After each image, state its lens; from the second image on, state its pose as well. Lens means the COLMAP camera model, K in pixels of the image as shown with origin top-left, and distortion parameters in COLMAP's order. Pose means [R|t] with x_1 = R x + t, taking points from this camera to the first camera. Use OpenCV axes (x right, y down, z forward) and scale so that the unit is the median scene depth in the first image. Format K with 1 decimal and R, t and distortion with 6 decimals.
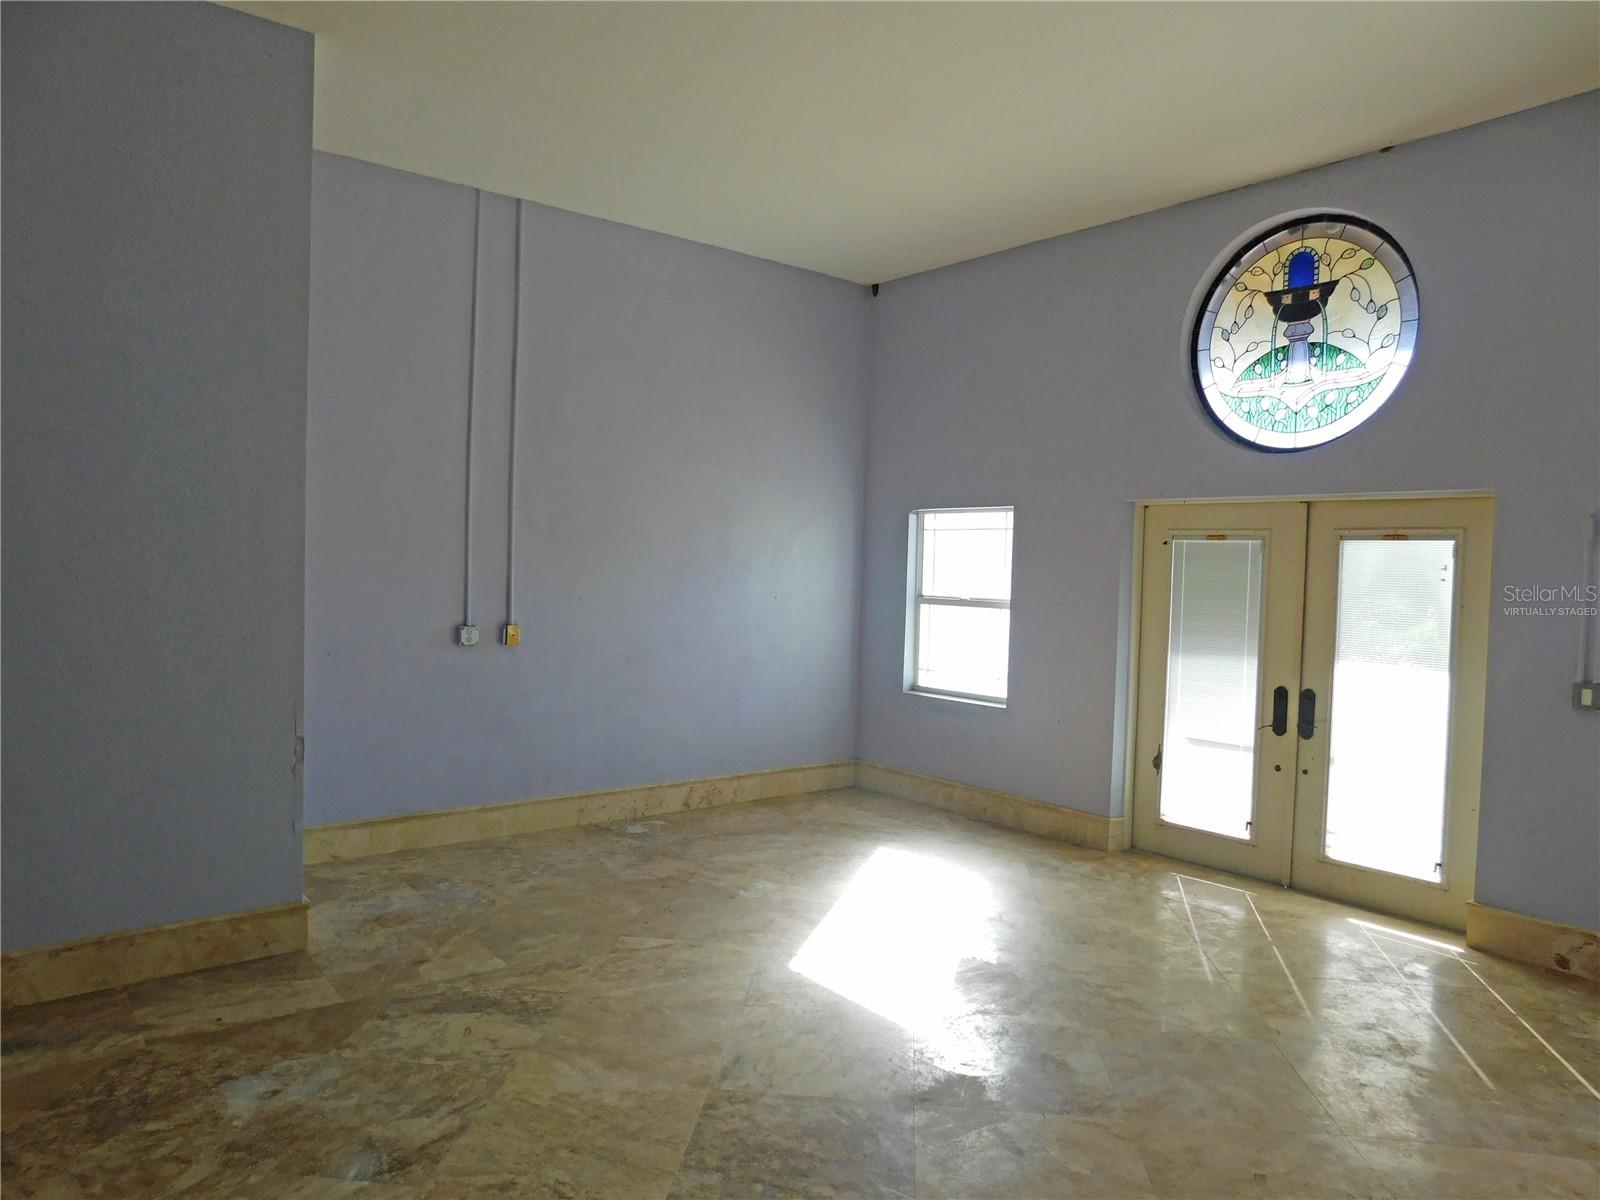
lens RADIAL K [[1077.6, 0, 802.2], [0, 1077.6, 581.6], [0, 0, 1]] dist [-0.001560, -0.000090]
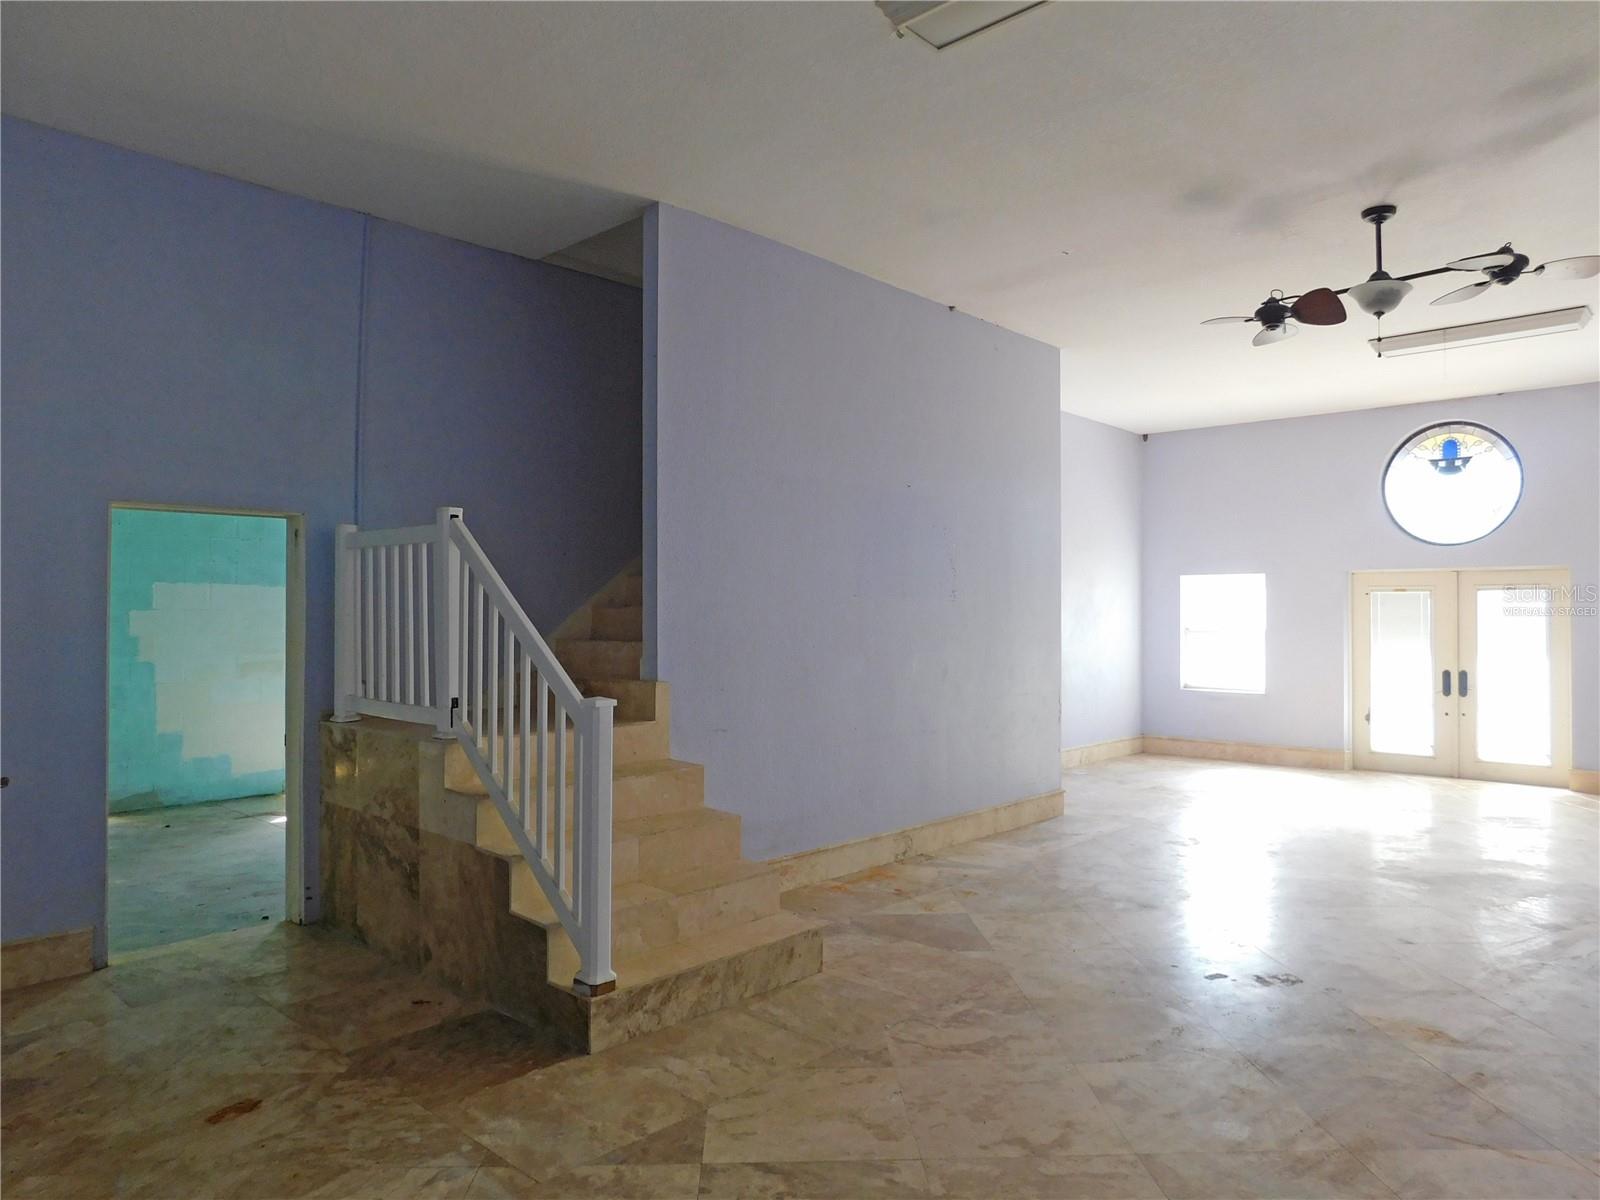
lens RADIAL K [[1049.3, 0, 800.7], [0, 1049.3, 588.6], [0, 0, 1]] dist [-0.072933, 0.055152]
pose [[0.991988, -0.021056, 0.124567, -0.881793], [0.025825, 0.998989, -0.036796, -0.006299], [-0.123666, 0.039718, 0.991529, -0.629508]]
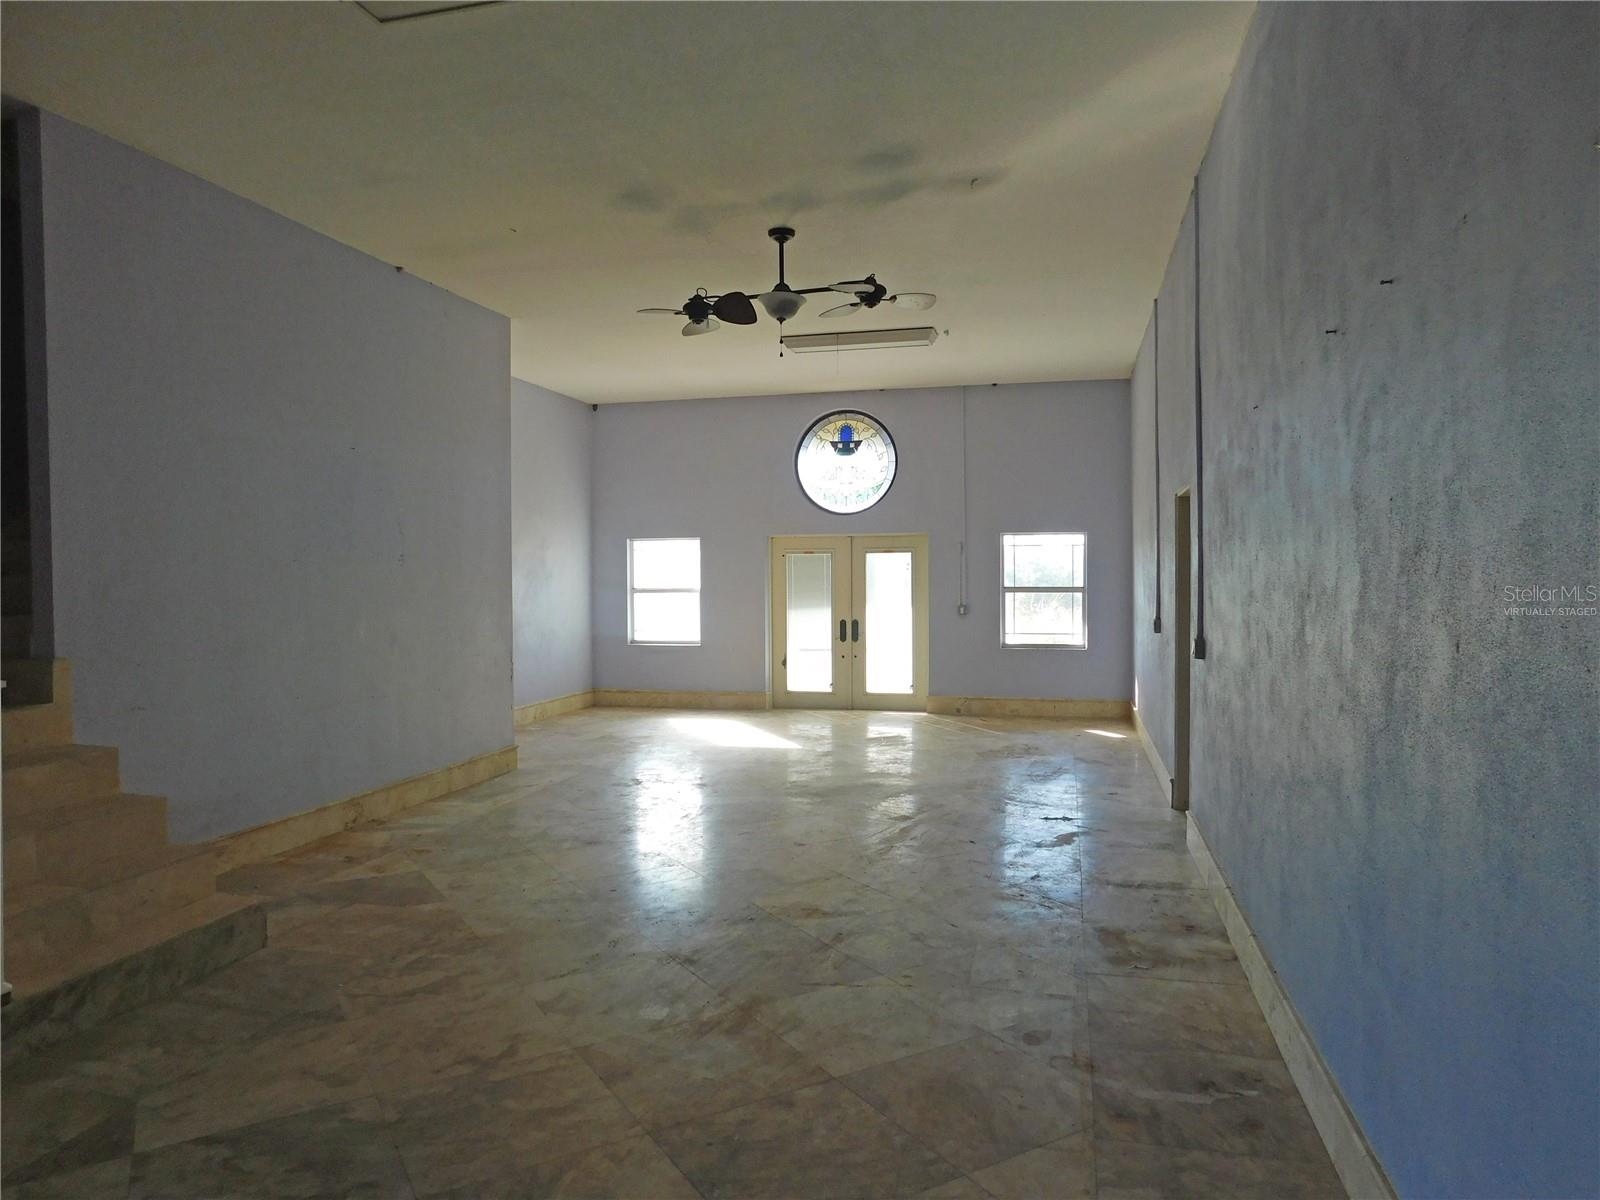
lens RADIAL K [[1049.3, 0, 800.7], [0, 1049.3, 588.6], [0, 0, 1]] dist [-0.072933, 0.055152]
pose [[0.807586, -0.042650, 0.588205, -0.891389], [0.039592, 0.999052, 0.018081, -0.008617], [-0.588419, 0.008687, 0.808509, -0.692821]]
